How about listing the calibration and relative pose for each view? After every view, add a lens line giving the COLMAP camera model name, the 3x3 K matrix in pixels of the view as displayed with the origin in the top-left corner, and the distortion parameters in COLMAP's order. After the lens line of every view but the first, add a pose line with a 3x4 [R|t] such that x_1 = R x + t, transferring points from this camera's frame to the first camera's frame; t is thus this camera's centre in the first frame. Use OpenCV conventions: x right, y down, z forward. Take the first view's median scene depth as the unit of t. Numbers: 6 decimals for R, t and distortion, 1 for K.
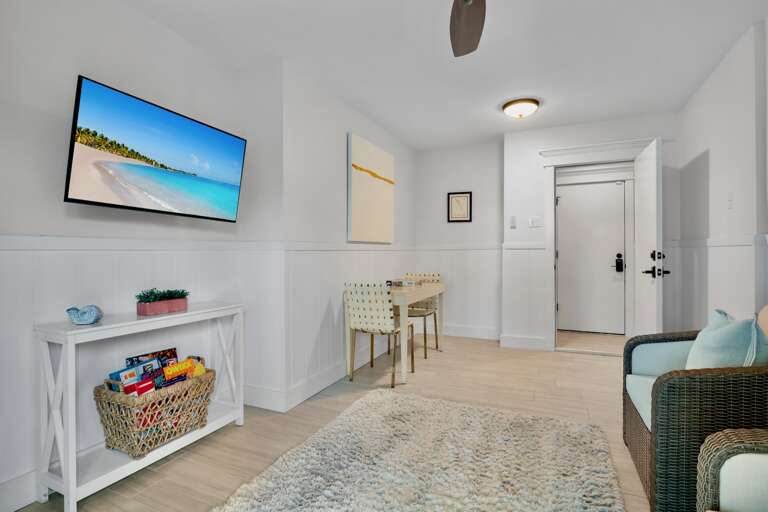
lens RADIAL K [[375.7, 0, 383.9], [0, 375.7, 253.3], [0, 0, 1]] dist [-0.006170, -0.000750]
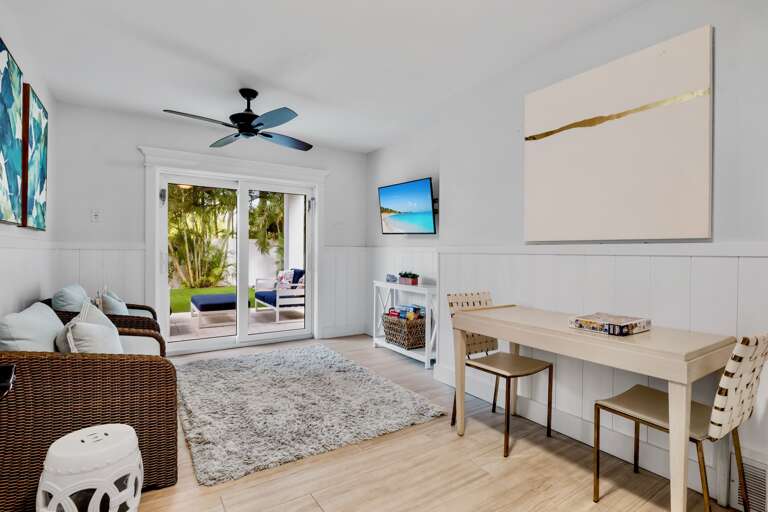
lens RADIAL K [[375.7, 0, 383.0], [0, 375.7, 252.0], [0, 0, 1]] dist [-0.006170, -0.000750]
pose [[-0.533364, 0.007239, -0.845855, 1.192073], [-0.015650, 0.999708, 0.018424, -0.046005], [0.845741, 0.023064, -0.533095, 1.959970]]
